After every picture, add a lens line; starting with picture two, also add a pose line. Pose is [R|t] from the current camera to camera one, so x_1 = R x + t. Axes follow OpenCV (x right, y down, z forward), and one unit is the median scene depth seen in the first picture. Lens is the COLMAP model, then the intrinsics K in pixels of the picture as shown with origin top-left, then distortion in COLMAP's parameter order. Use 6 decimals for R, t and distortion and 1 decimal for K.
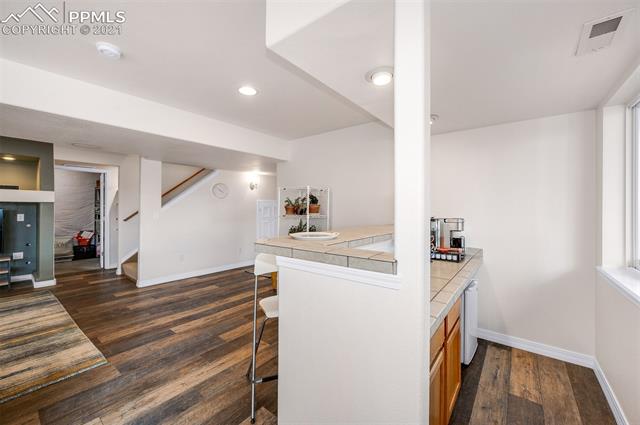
lens RADIAL K [[258.4, 0, 320.1], [0, 258.4, 211.4], [0, 0, 1]] dist [0.021448, -0.000170]
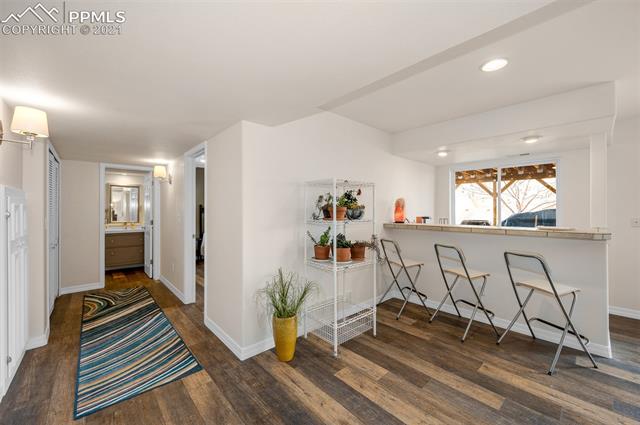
lens RADIAL K [[258.4, 0, 323.2], [0, 258.4, 212.3], [0, 0, 1]] dist [0.021448, -0.000170]
pose [[0.115955, -0.003311, 0.993249, -1.142590], [-0.001910, 0.999992, 0.003557, -0.010896], [-0.993253, -0.002309, 0.115948, 1.425824]]
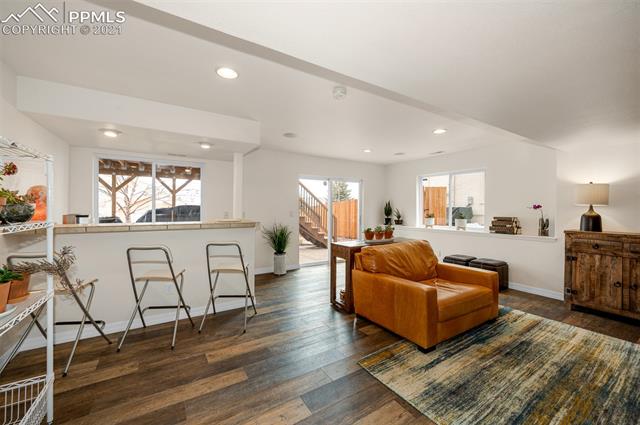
lens RADIAL K [[258.4, 0, 322.4], [0, 258.4, 207.9], [0, 0, 1]] dist [0.021448, -0.000170]
pose [[-0.943598, -0.000202, 0.331094, -0.881753], [0.000125, 1.000000, 0.000966, -0.009202], [-0.331094, 0.000953, -0.943597, 1.717044]]
